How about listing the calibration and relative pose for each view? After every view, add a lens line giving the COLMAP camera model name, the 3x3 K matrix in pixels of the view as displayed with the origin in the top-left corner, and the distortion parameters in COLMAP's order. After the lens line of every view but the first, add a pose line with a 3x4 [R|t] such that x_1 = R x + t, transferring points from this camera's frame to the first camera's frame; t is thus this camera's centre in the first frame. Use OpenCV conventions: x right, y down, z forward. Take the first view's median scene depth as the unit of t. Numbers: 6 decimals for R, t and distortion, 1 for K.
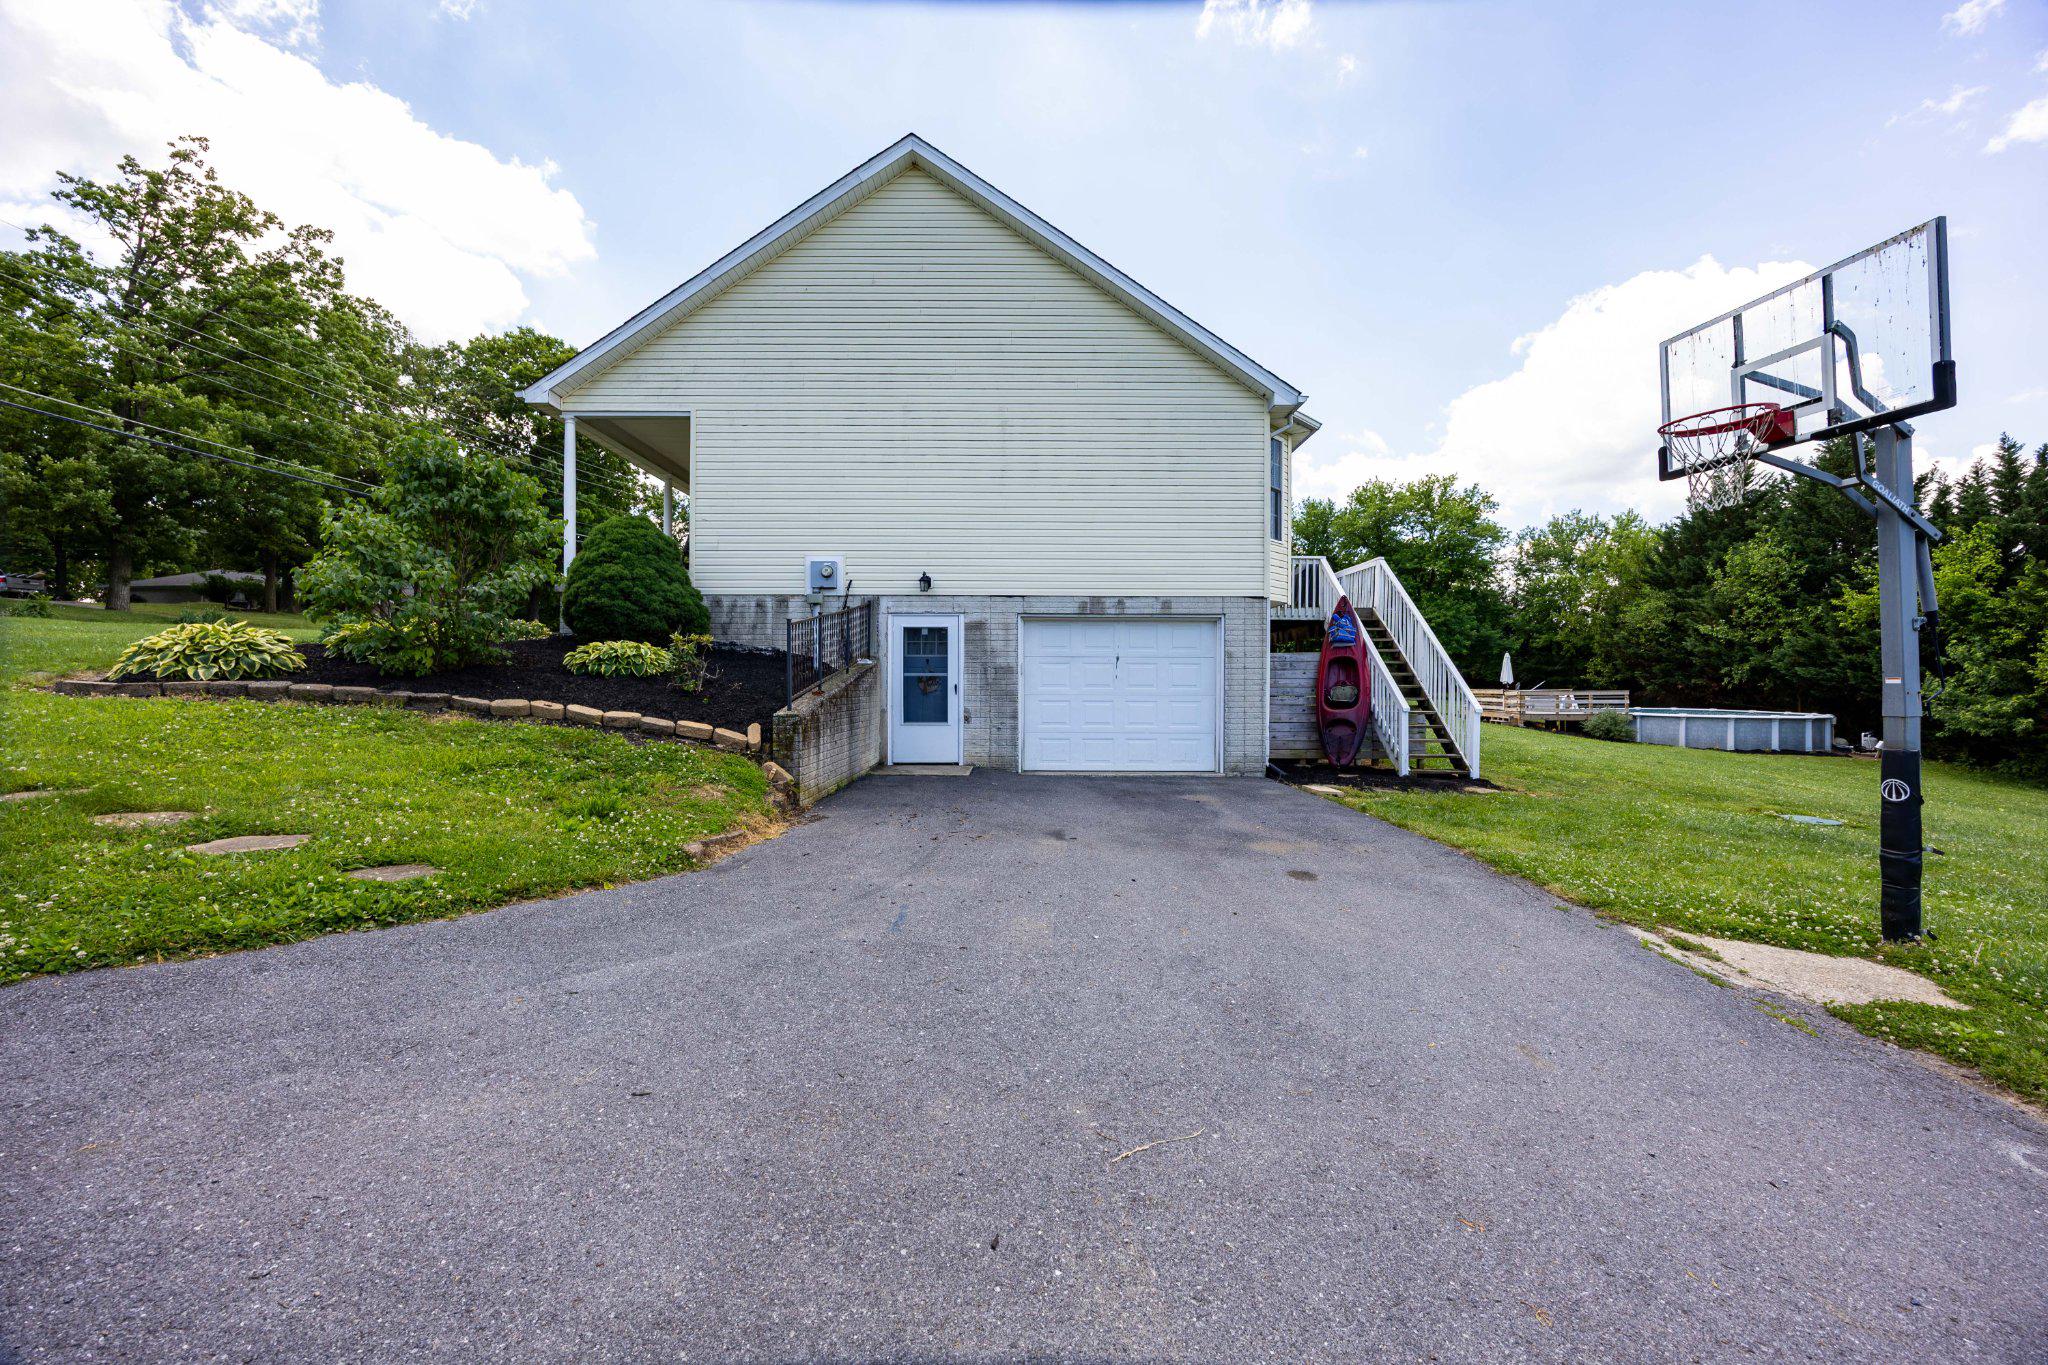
lens RADIAL K [[788.6, 0, 1019.7], [0, 788.6, 681.9], [0, 0, 1]] dist [-0.003092, 0.000478]
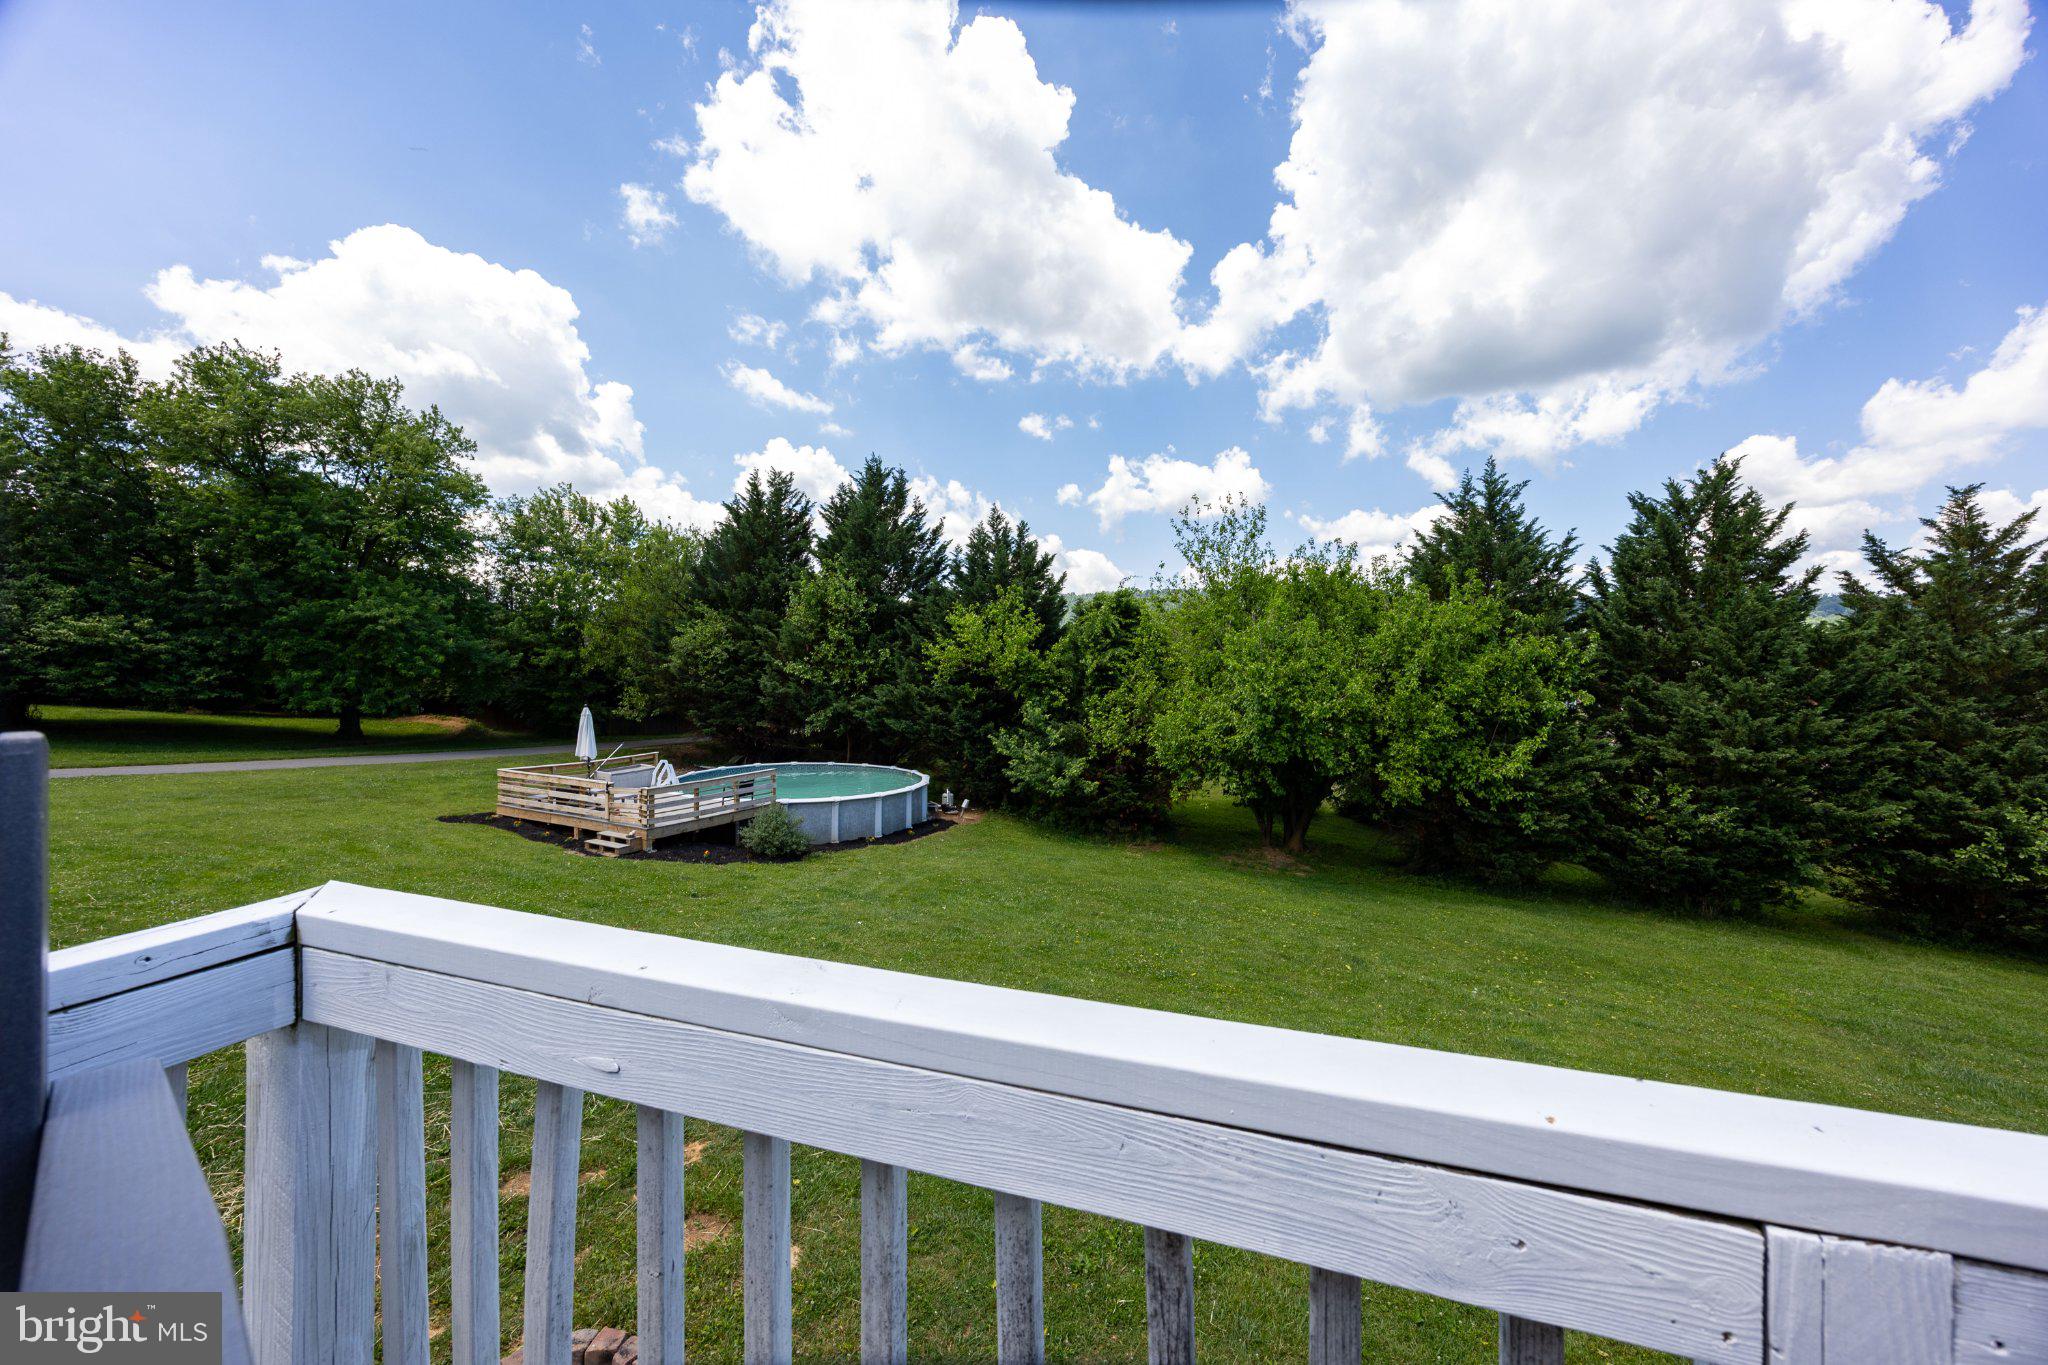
lens RADIAL K [[851.9, 0, 1011.0], [0, 851.9, 672.5], [0, 0, 1]] dist [0.011240, 0.000827]
pose [[0.330610, 0.006474, 0.943745, 0.109327], [-0.017551, 0.999846, -0.000711, -0.069742], [-0.943604, -0.016329, 0.330673, 0.518264]]
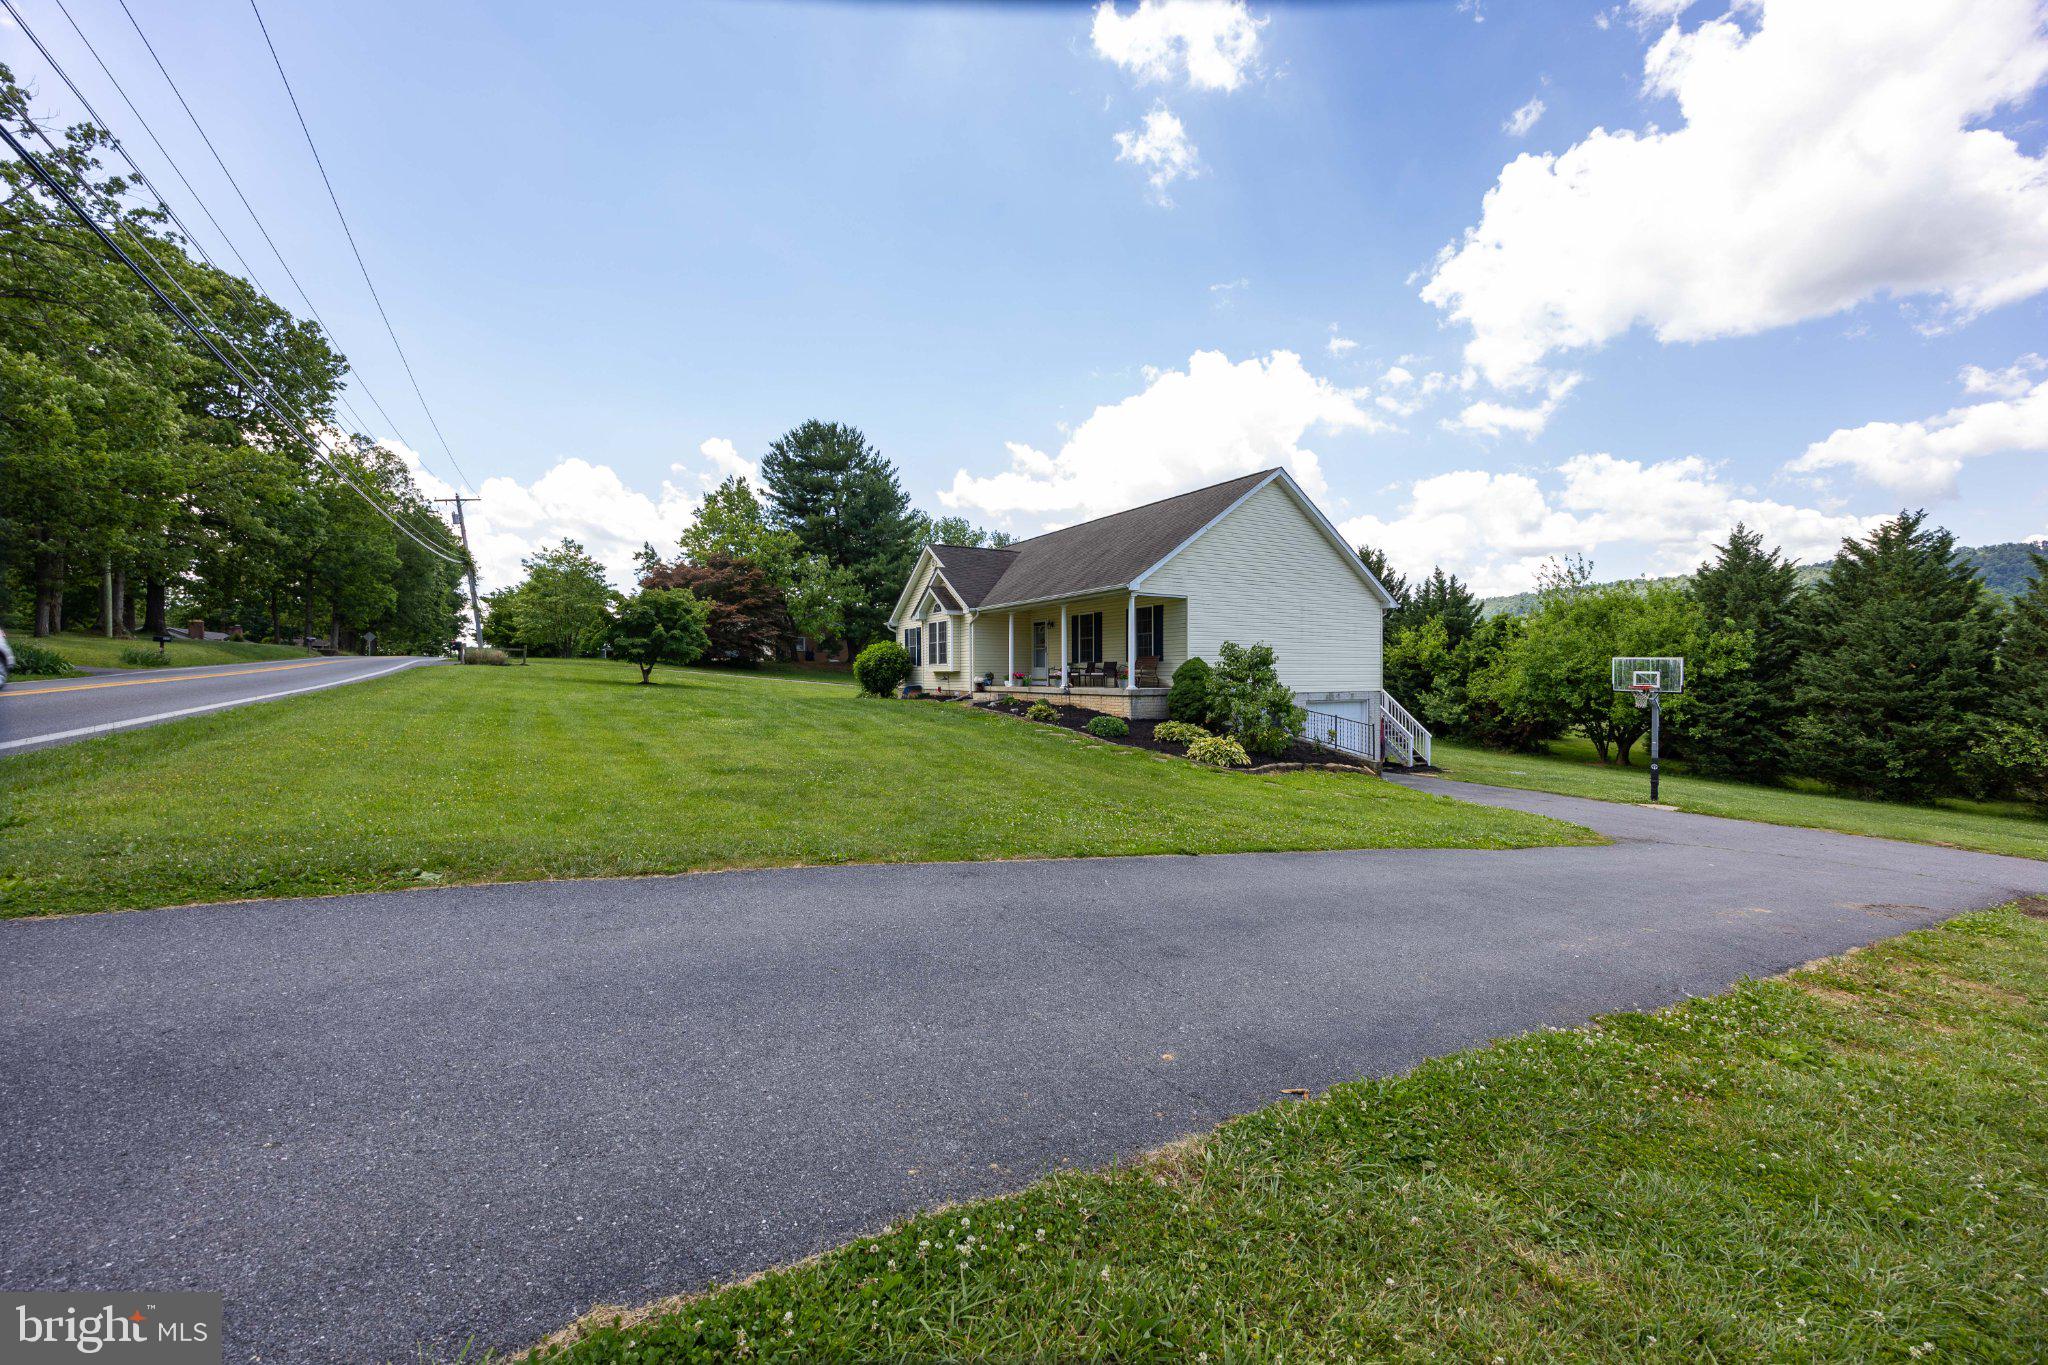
lens RADIAL K [[786.7, 0, 1017.1], [0, 786.7, 686.6], [0, 0, 1]] dist [-0.002145, 0.000411]
pose [[0.858150, -0.015535, 0.513164, -0.581891], [0.003890, 0.999710, 0.023759, -0.060632], [-0.513385, -0.018393, 0.857961, -0.127531]]
